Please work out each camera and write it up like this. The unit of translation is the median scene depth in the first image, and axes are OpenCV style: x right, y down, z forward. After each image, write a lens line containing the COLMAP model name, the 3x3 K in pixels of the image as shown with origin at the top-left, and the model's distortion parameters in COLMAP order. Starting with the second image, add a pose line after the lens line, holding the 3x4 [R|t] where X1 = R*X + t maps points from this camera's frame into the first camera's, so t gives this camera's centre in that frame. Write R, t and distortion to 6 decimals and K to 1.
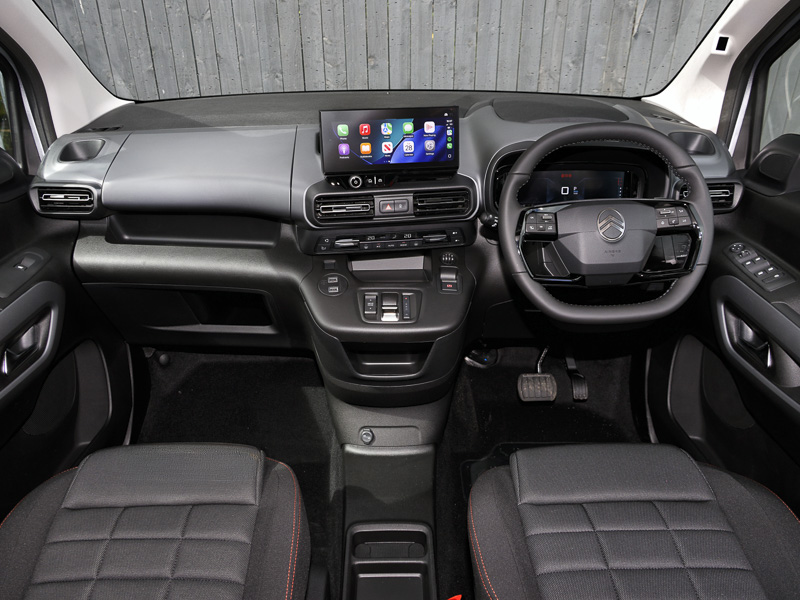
lens RADIAL K [[597.8, 0, 399.1], [0, 597.8, 295.8], [0, 0, 1]] dist [0.021902, -0.002258]
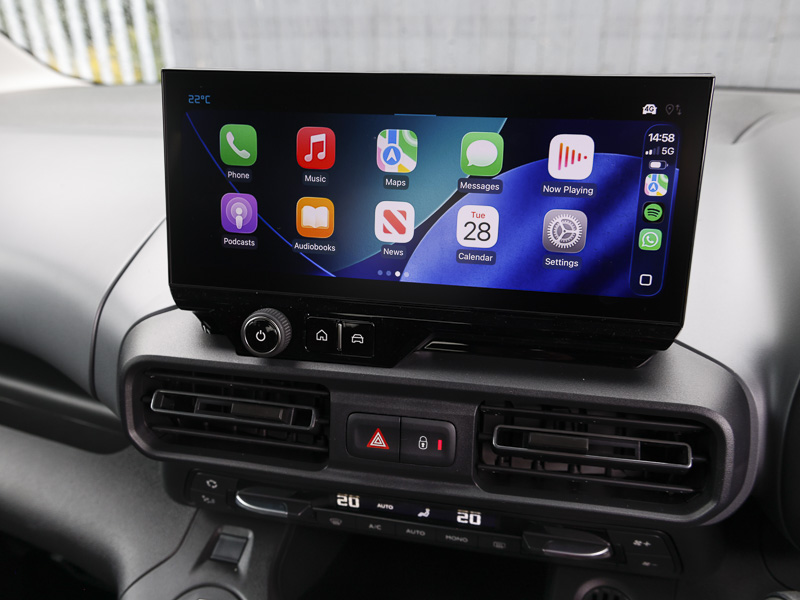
lens RADIAL K [[659.0, 0, 399.1], [0, 659.0, 295.7], [0, 0, 1]] dist [0.040766, -0.000342]
pose [[0.940041, 0.130297, -0.315192, 0.075385], [-0.166756, 0.981744, -0.091496, -0.185103], [0.297516, 0.138570, 0.944607, 0.713807]]
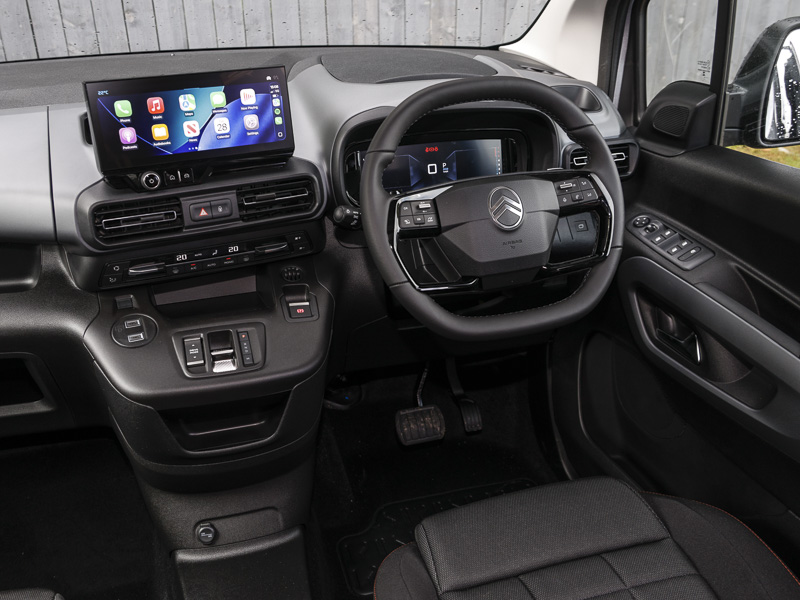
lens RADIAL K [[773.9, 0, 394.6], [0, 773.9, 303.5], [0, 0, 1]] dist [0.006675, 0.000000]
pose [[0.963907, -0.122823, 0.236216, -0.029144], [0.125853, 0.992046, 0.002266, -0.014408], [-0.234615, 0.027544, 0.971698, 0.058681]]
